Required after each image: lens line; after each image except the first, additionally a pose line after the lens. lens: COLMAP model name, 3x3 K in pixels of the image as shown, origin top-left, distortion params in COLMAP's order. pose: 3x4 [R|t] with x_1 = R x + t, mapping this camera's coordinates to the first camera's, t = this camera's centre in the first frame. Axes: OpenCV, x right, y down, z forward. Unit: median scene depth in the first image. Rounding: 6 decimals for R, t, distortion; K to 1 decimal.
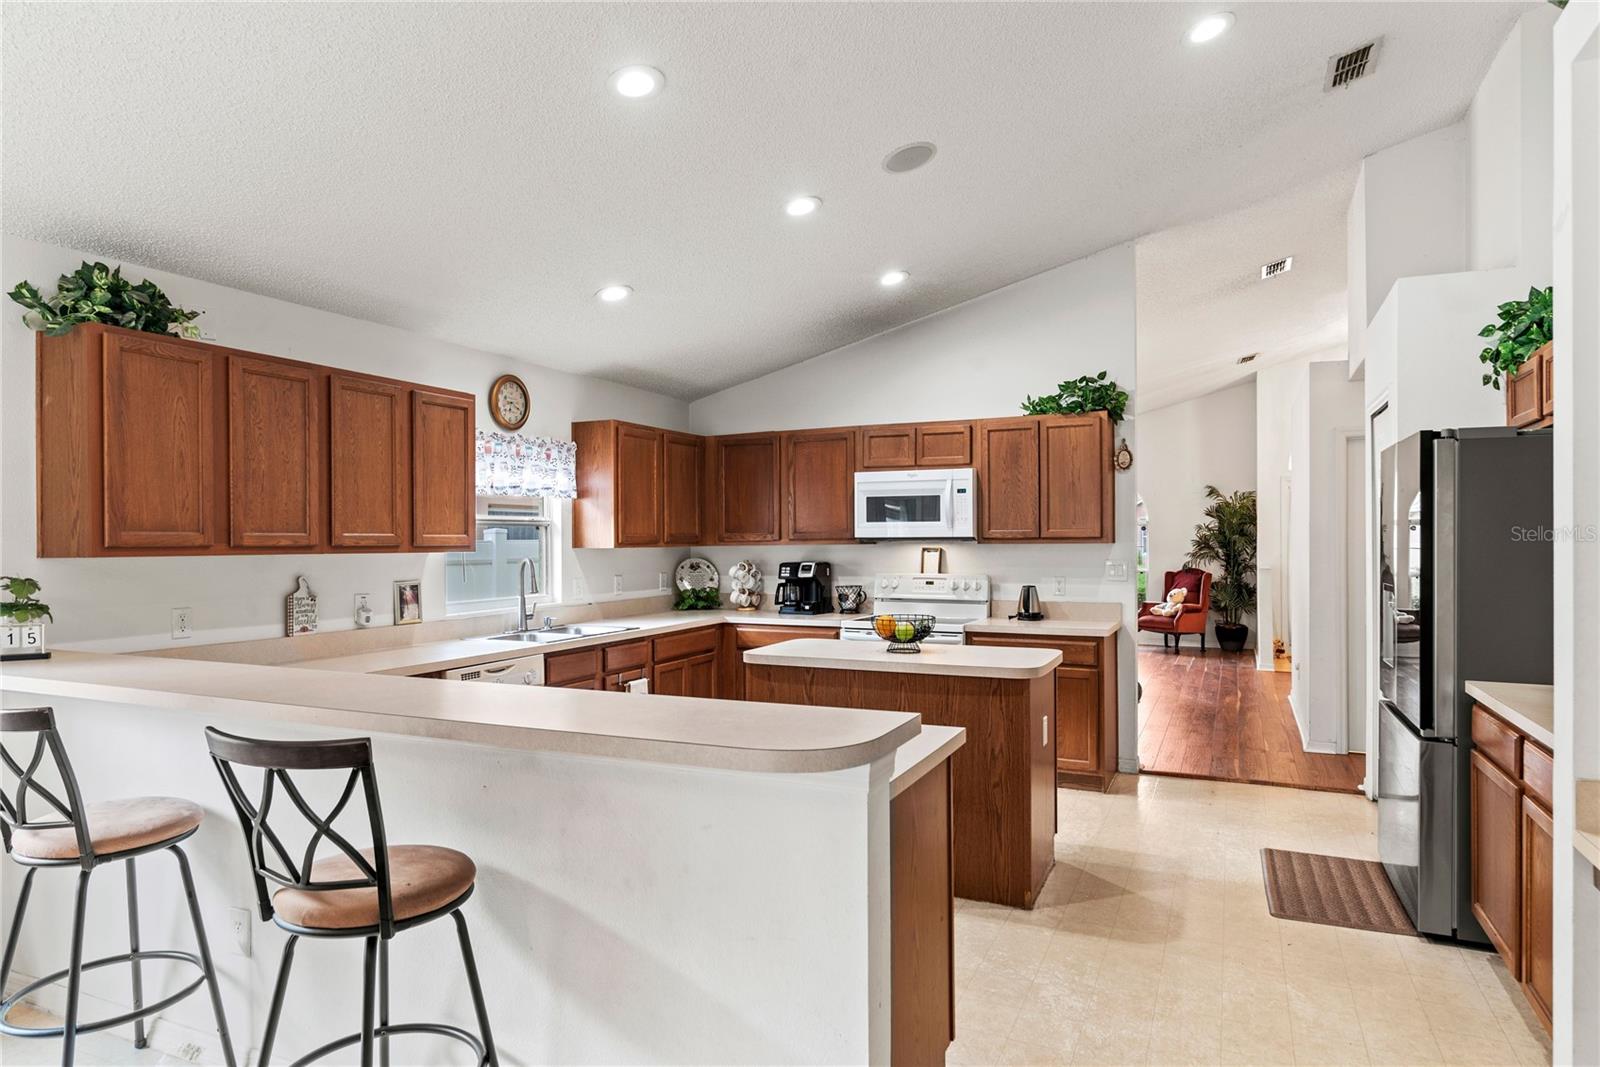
lens RADIAL K [[953.6, 0, 803.8], [0, 953.6, 538.4], [0, 0, 1]] dist [-0.004182, 0.000878]
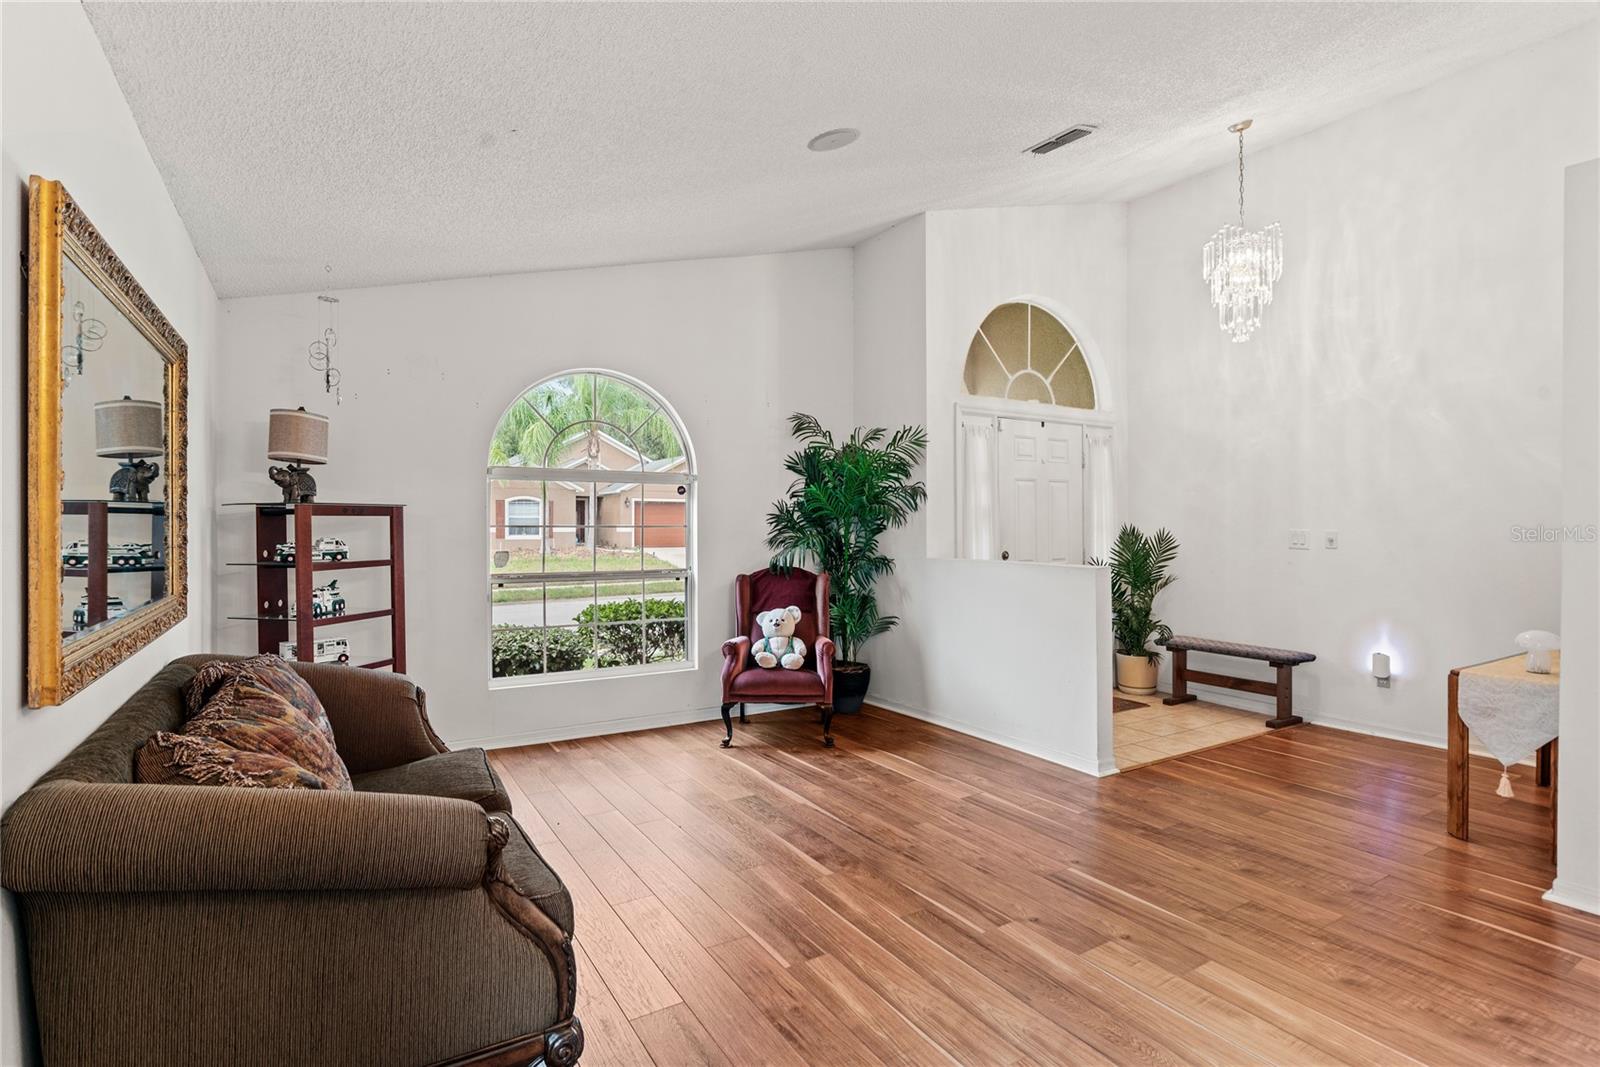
lens RADIAL K [[792.2, 0, 809.7], [0, 792.2, 525.3], [0, 0, 1]] dist [-0.010010, 0.001577]
pose [[0.527153, 0.001859, 0.849768, 0.068691], [-0.002781, 0.999996, -0.000462, 0.014251], [-0.849766, -0.002120, 0.527156, 1.254156]]
